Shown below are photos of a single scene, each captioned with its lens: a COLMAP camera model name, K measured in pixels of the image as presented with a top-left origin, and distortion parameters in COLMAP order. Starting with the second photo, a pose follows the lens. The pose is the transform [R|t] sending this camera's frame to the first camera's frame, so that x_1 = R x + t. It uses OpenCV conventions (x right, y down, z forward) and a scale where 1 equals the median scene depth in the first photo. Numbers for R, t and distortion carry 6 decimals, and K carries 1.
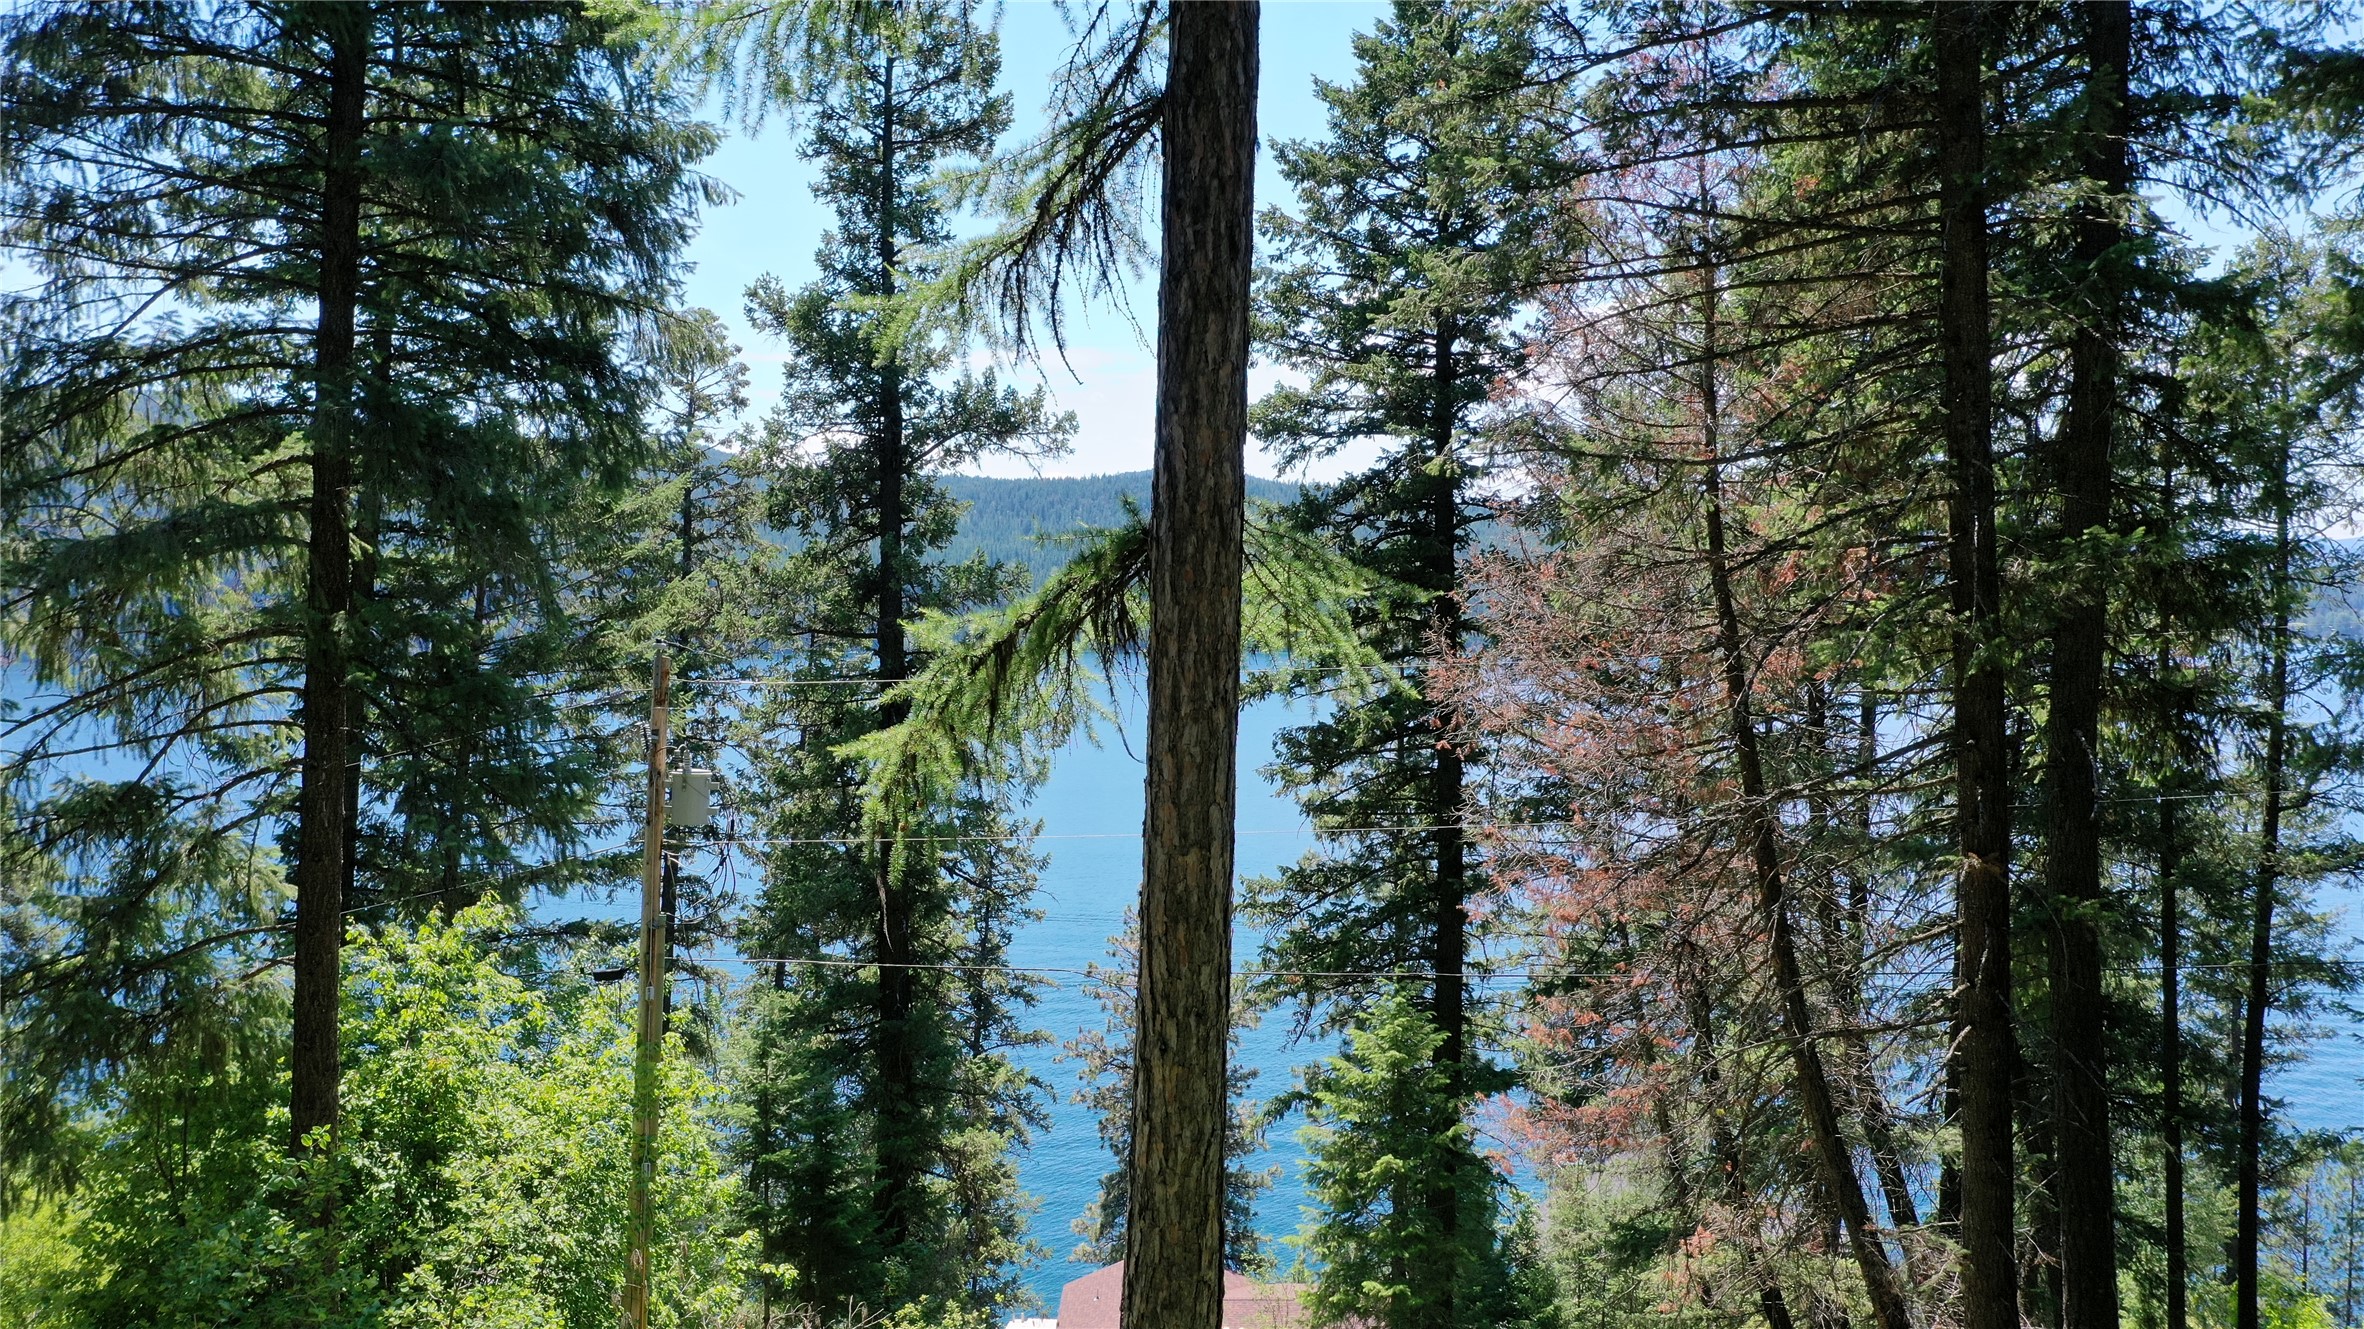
lens RADIAL K [[1864.7, 0, 1179.6], [0, 1864.7, 673.1], [0, 0, 1]] dist [0.003015, 0.009572]
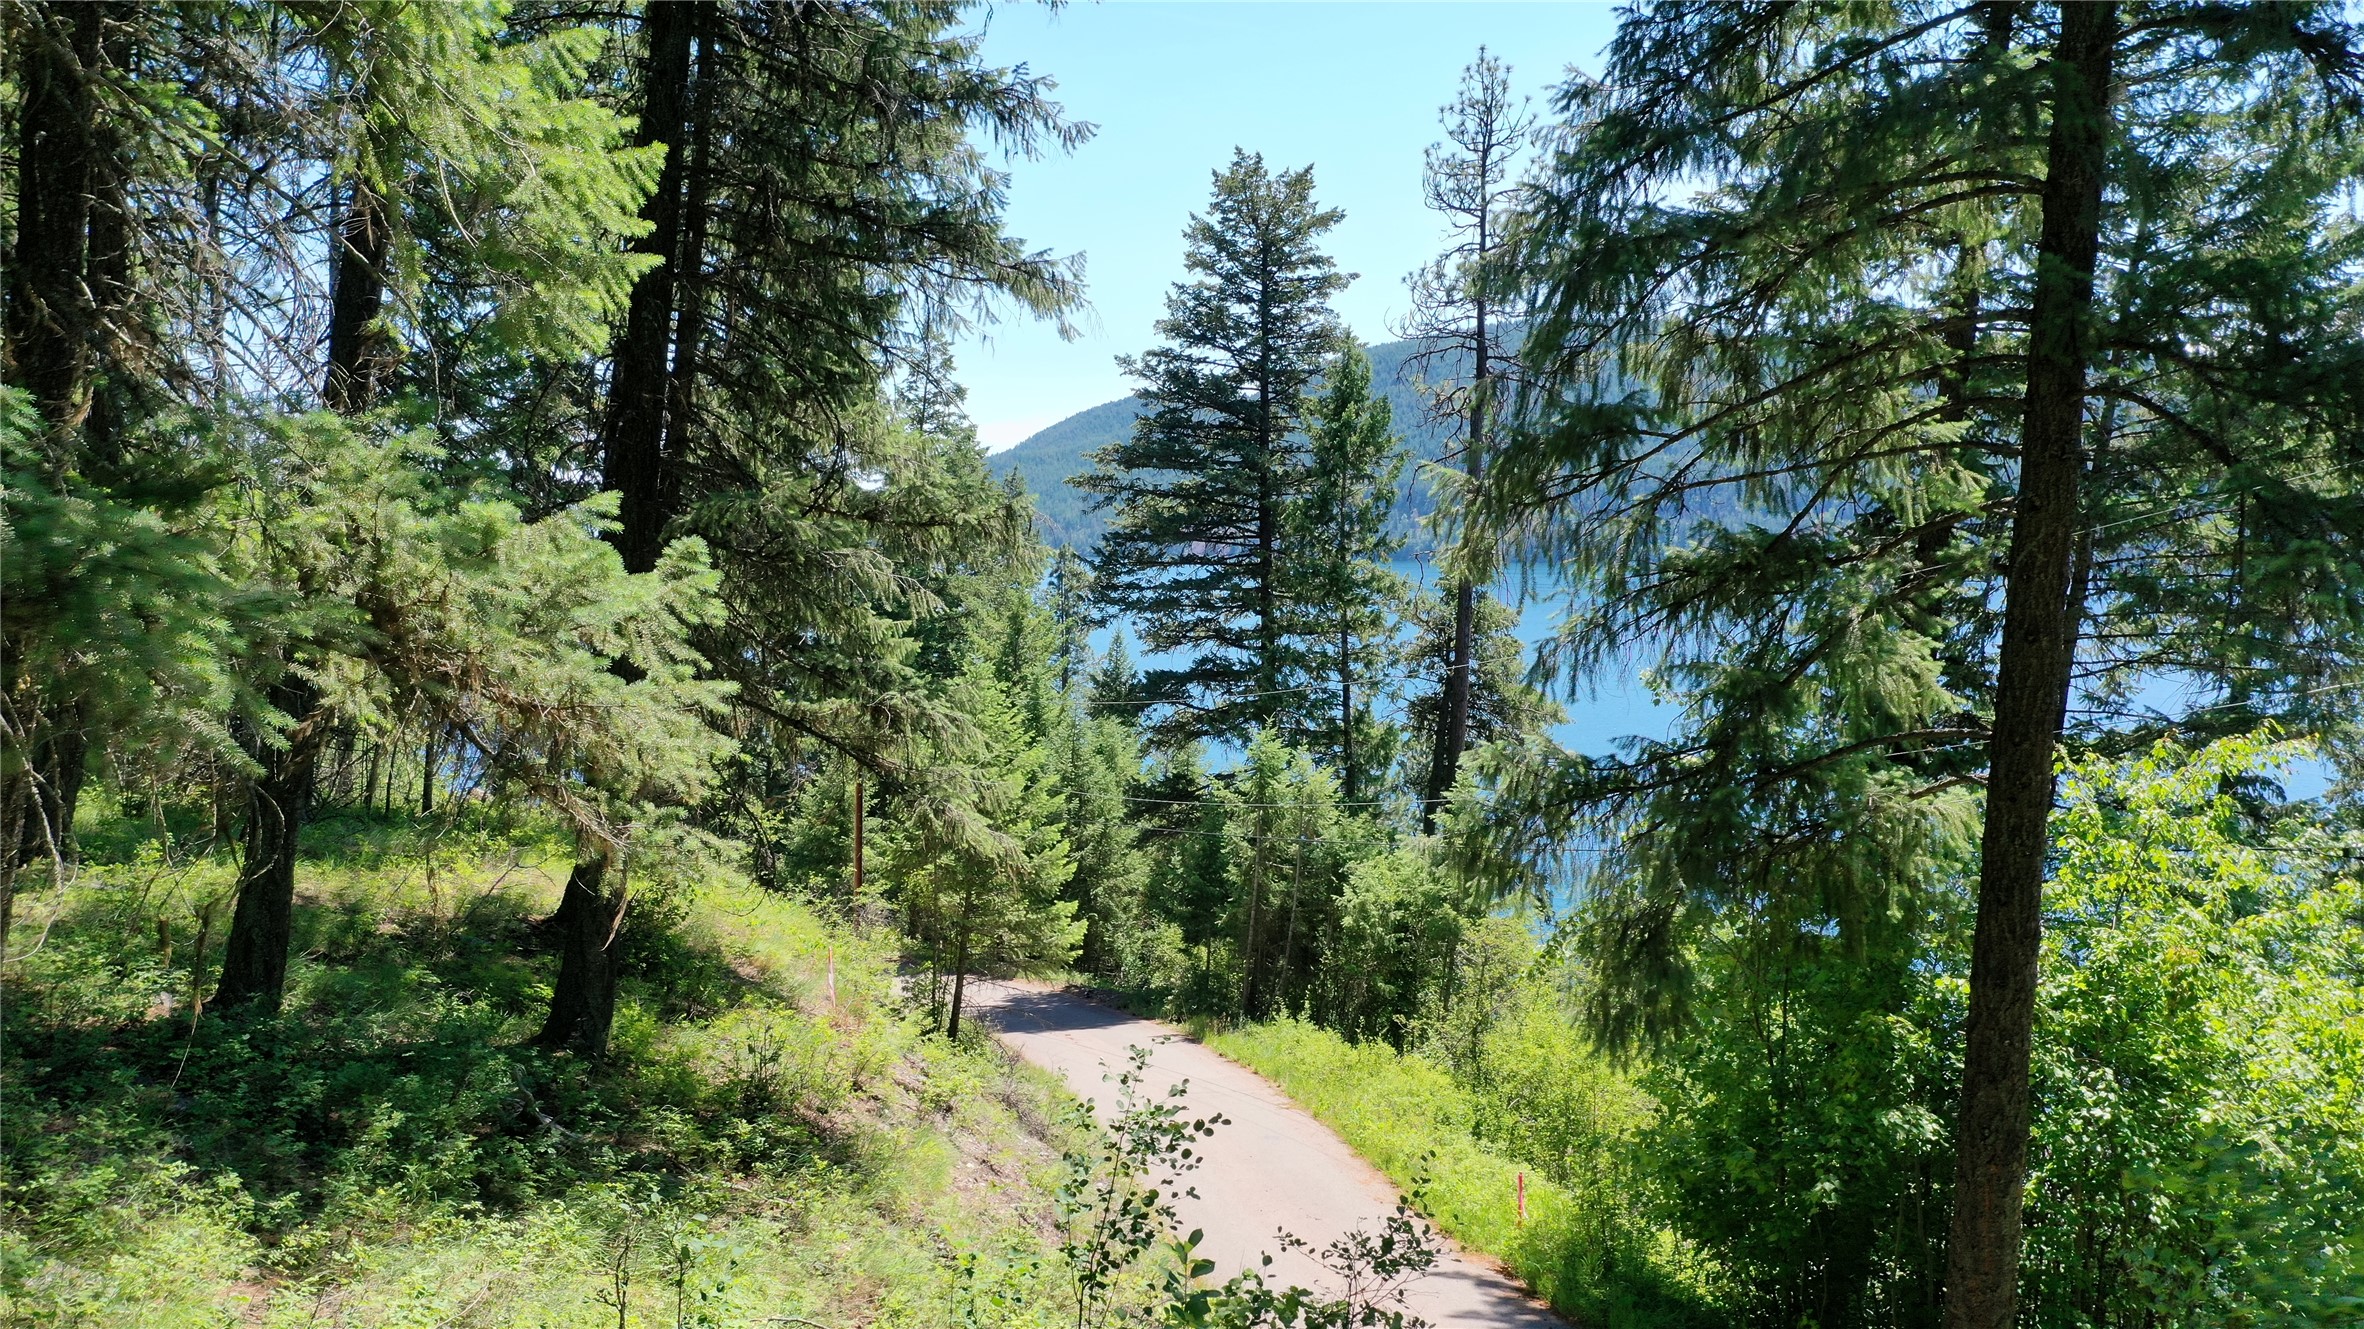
lens RADIAL K [[1865.9, 0, 1179.7], [0, 1865.9, 669.6], [0, 0, 1]] dist [-0.002411, 0.014735]
pose [[0.753971, 0.056104, -0.654507, -0.190923], [-0.025189, 0.998083, 0.056539, 0.062673], [0.656425, -0.026143, 0.753939, 0.201454]]
